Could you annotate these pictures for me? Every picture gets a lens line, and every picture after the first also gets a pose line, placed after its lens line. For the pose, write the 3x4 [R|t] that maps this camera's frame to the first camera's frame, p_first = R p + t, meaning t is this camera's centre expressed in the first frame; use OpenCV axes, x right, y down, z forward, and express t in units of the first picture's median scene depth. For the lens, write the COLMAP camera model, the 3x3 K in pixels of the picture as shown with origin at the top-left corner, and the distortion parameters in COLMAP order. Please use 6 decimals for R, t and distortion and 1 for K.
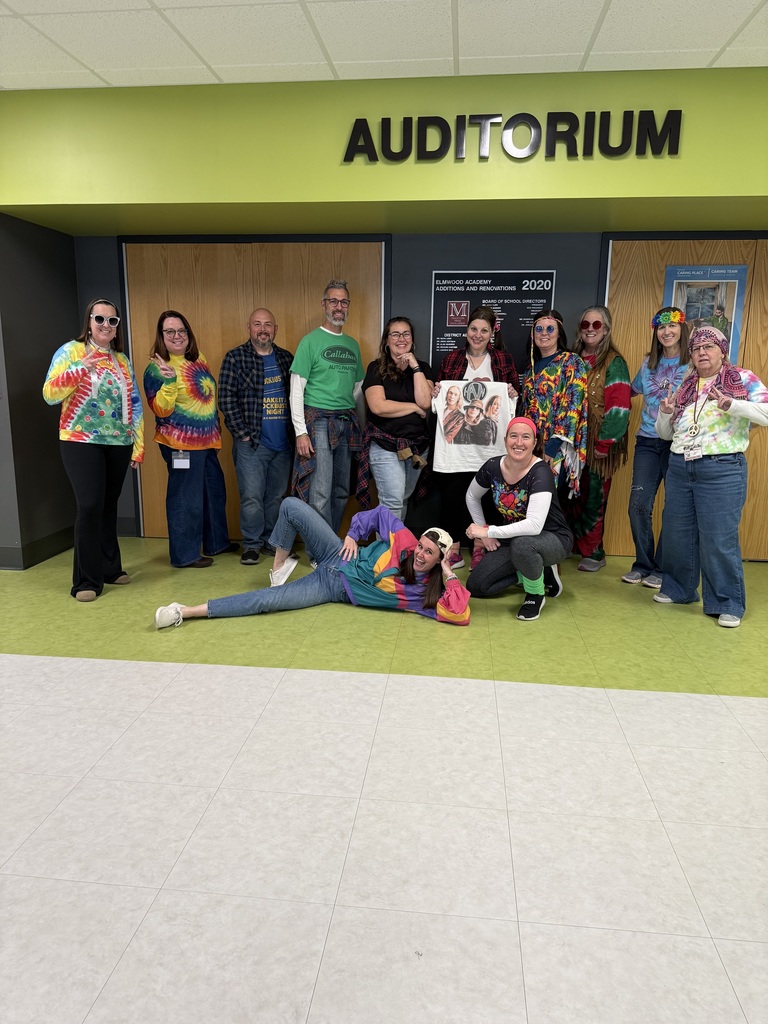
lens RADIAL K [[739.7, 0, 381.4], [0, 739.7, 510.3], [0, 0, 1]] dist [0.066199, -0.065566]
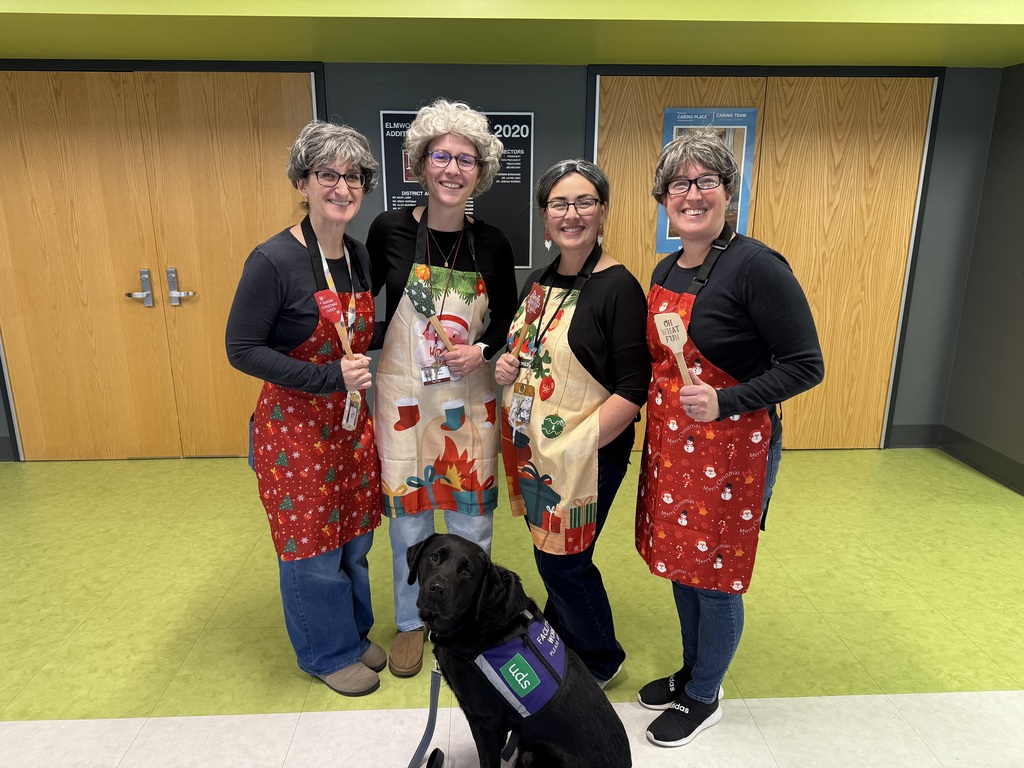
lens RADIAL K [[739.7, 0, 504.0], [0, 739.7, 386.8], [0, 0, 1]] dist [0.066199, -0.065566]
pose [[0.989055, -0.048596, 0.139318, 0.075537], [0.040083, 0.997191, 0.063270, -0.078769], [-0.142002, -0.056994, 0.988224, 0.193213]]
